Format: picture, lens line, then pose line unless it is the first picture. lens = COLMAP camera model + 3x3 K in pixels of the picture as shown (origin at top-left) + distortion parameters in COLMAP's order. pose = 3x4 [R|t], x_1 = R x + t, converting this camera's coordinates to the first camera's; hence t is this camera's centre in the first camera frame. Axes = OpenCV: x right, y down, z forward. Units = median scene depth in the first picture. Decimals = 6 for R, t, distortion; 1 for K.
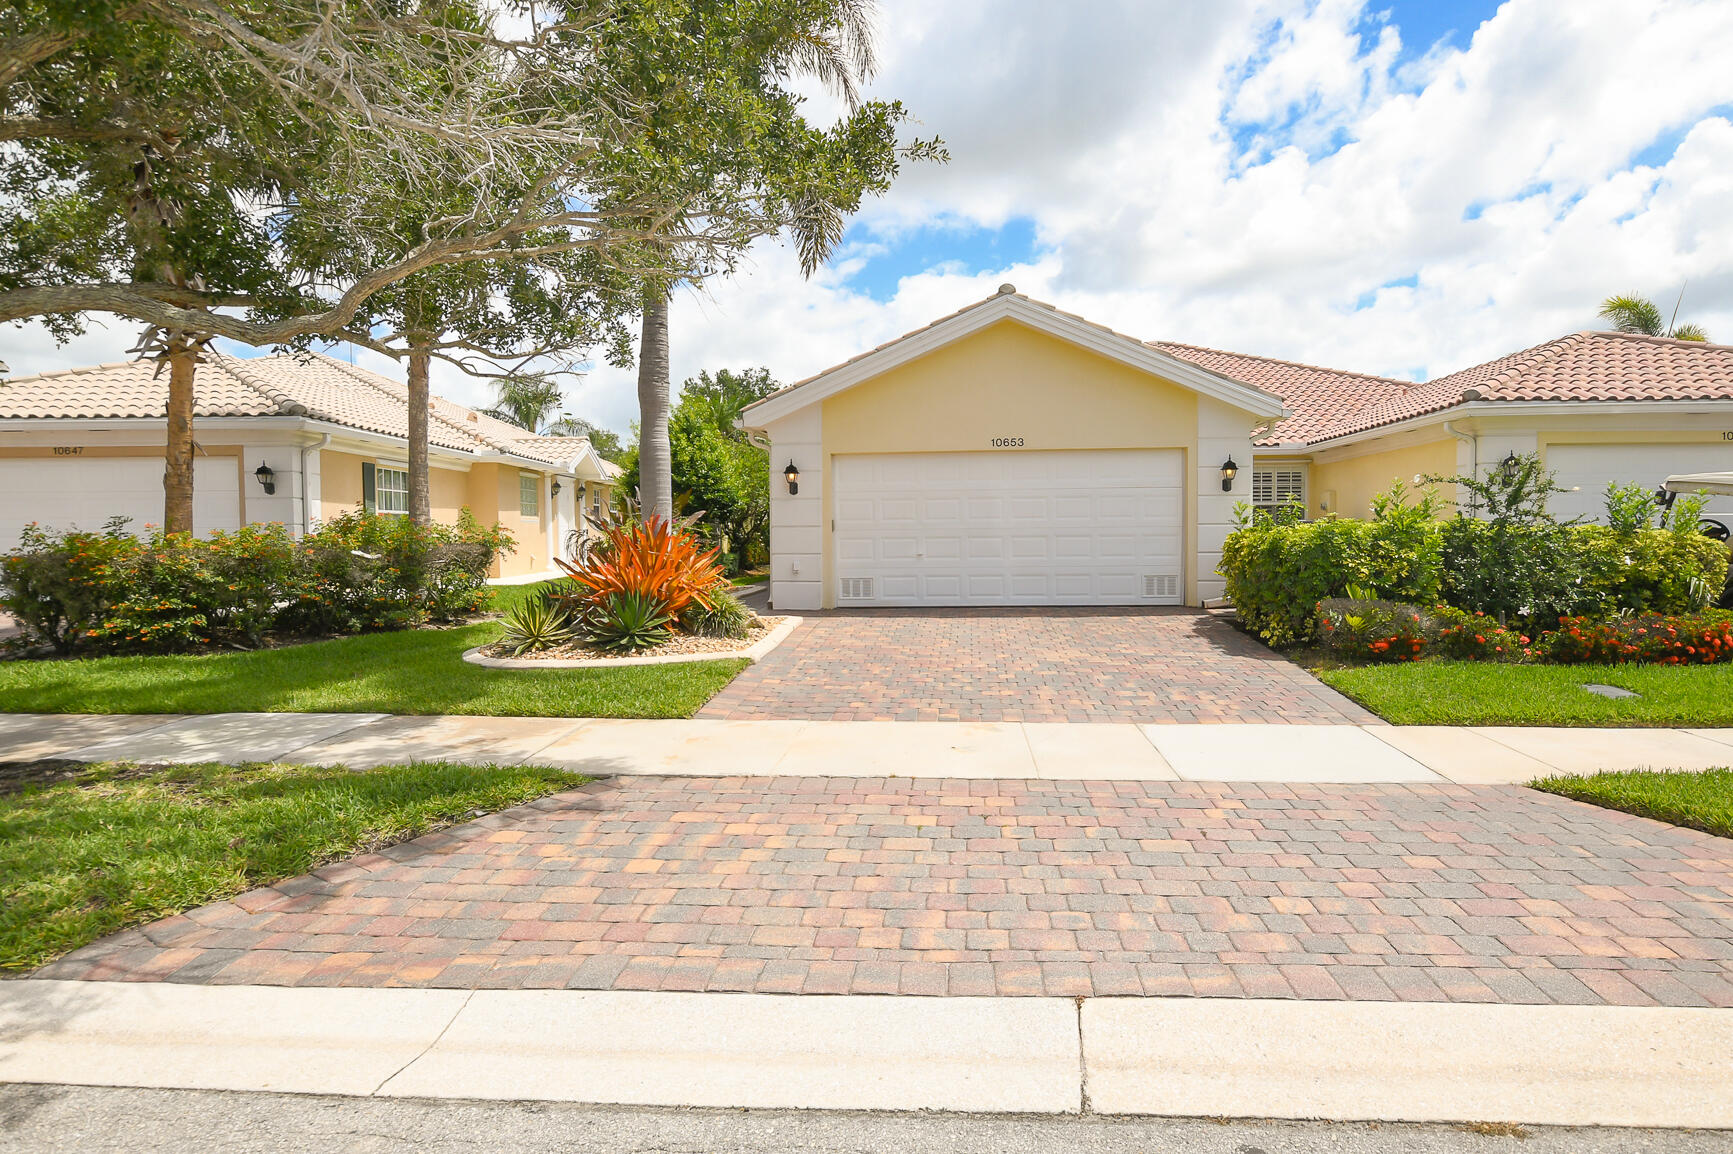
lens RADIAL K [[1019.8, 0, 875.1], [0, 1019.8, 575.5], [0, 0, 1]] dist [-0.020261, 0.005061]
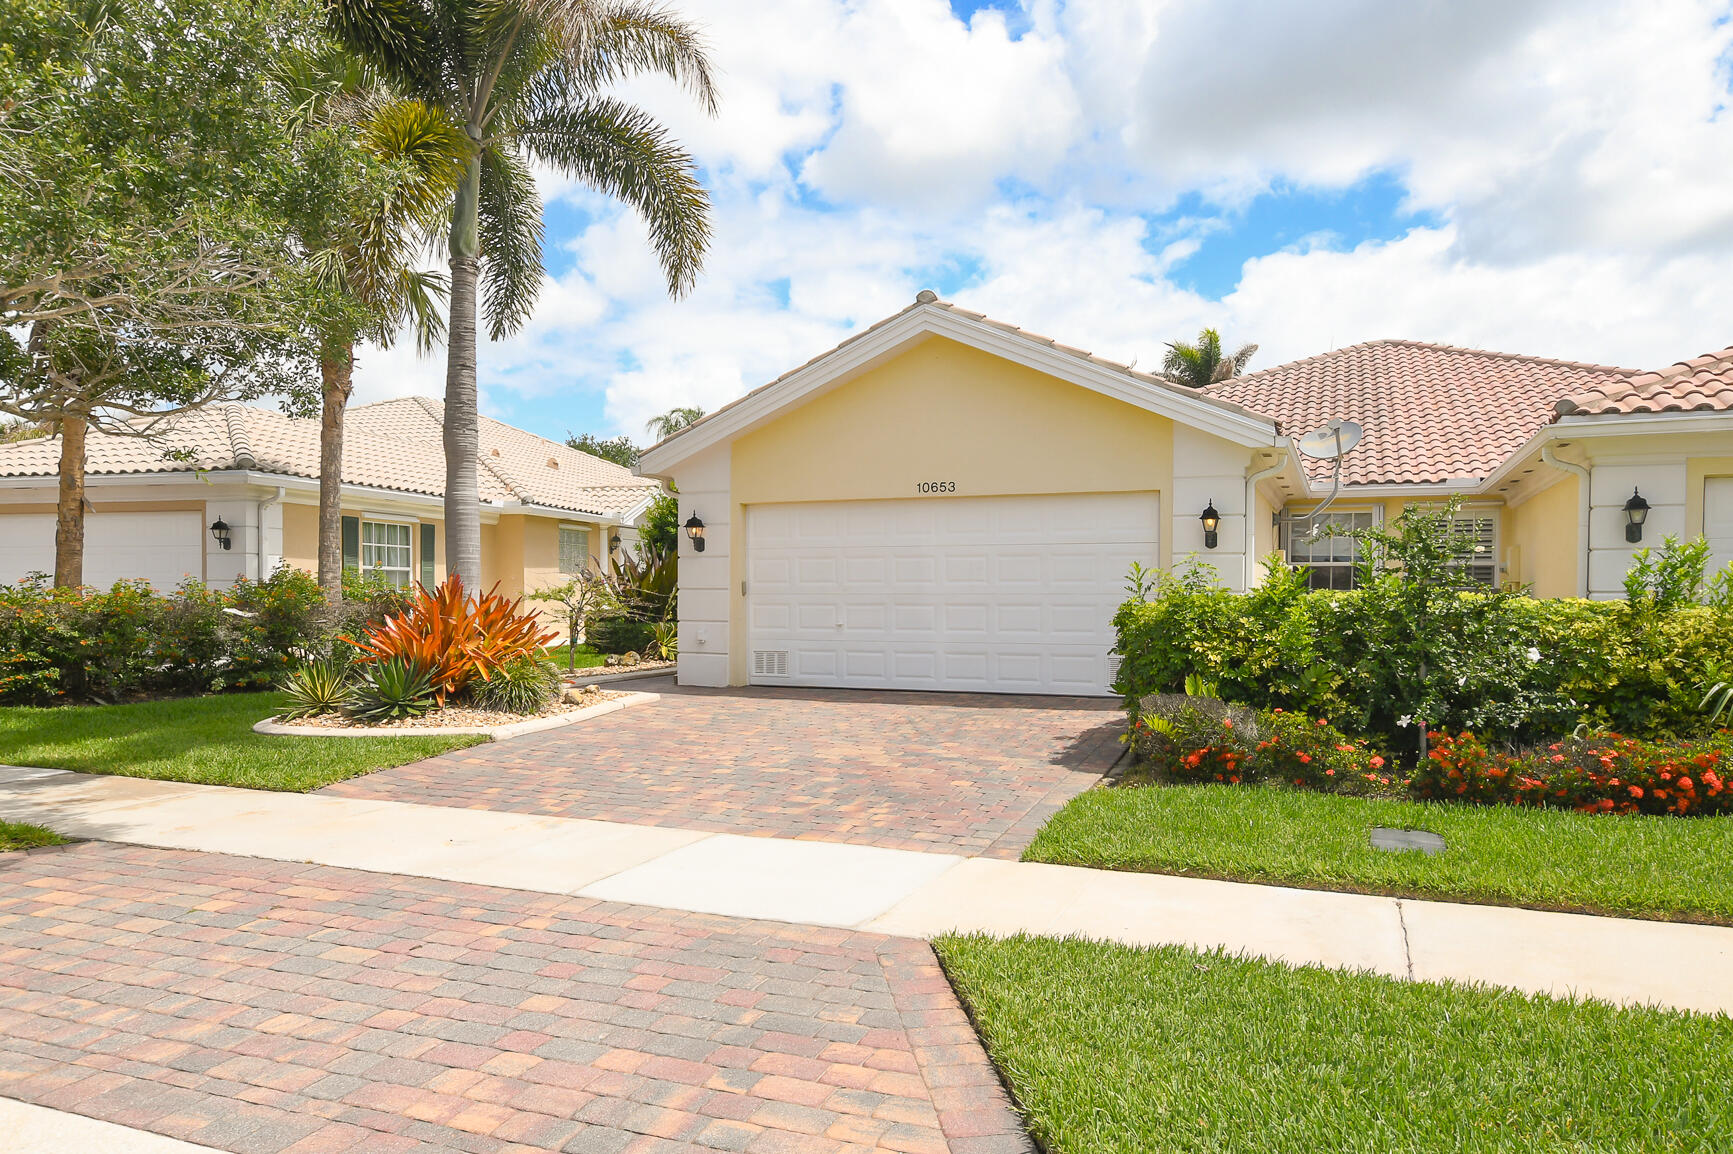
lens RADIAL K [[1264.9, 0, 850.4], [0, 1264.9, 651.6], [0, 0, 1]] dist [0.012279, 0.000268]
pose [[0.944916, 0.027211, -0.326180, 0.482832], [-0.025465, 0.999629, 0.009623, -0.010518], [0.326321, -0.000787, 0.945259, 0.040025]]
